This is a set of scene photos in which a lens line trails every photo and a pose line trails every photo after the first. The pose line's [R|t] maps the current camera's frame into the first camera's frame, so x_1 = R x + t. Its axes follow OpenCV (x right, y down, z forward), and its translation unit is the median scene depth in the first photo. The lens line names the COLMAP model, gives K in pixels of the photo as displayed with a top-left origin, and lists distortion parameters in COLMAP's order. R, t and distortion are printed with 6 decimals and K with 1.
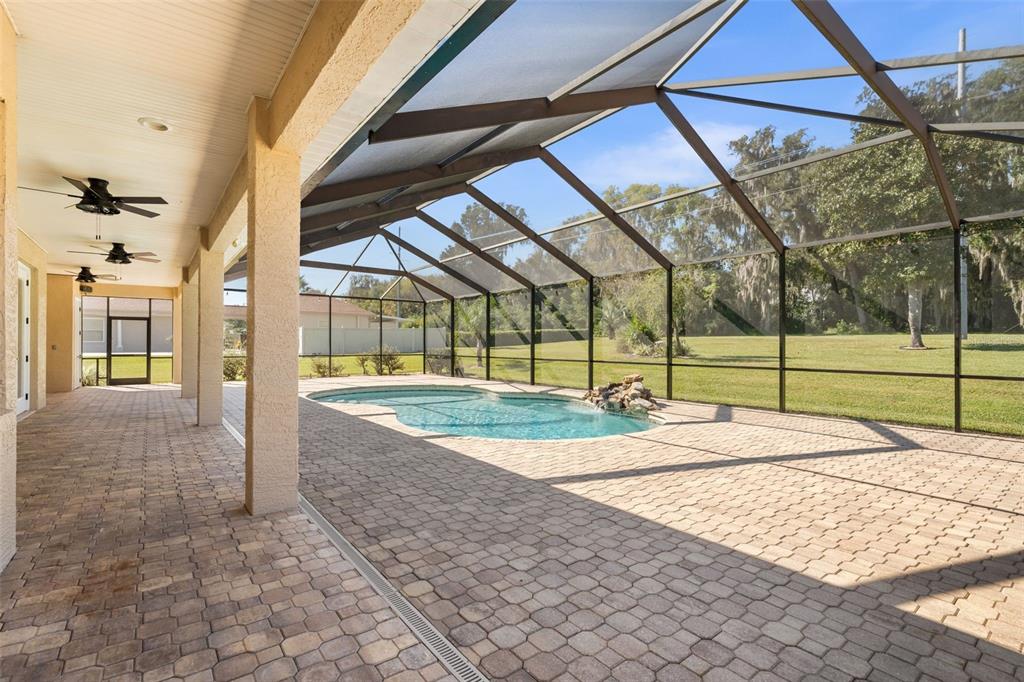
lens RADIAL K [[470.1, 0, 507.4], [0, 470.1, 342.8], [0, 0, 1]] dist [0.016197, 0.000331]
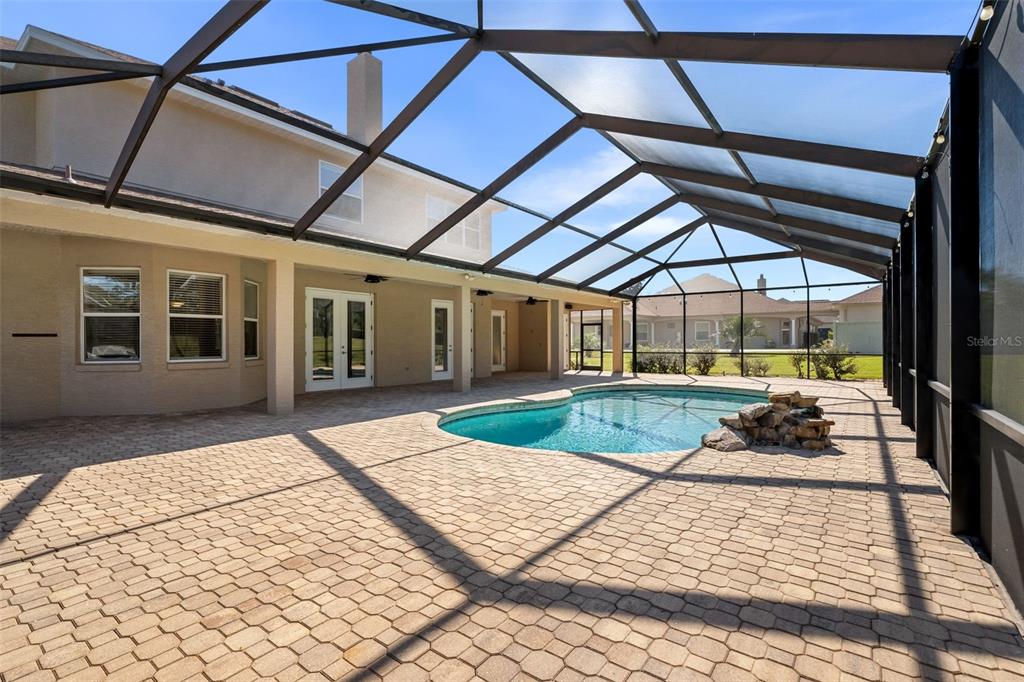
lens RADIAL K [[470.1, 0, 508.4], [0, 470.1, 341.2], [0, 0, 1]] dist [0.016197, 0.000331]
pose [[0.276000, -0.006705, -0.961134, 0.494074], [0.006116, 0.999968, -0.005220, 0.005672], [0.961138, -0.004438, 0.276032, 0.357570]]
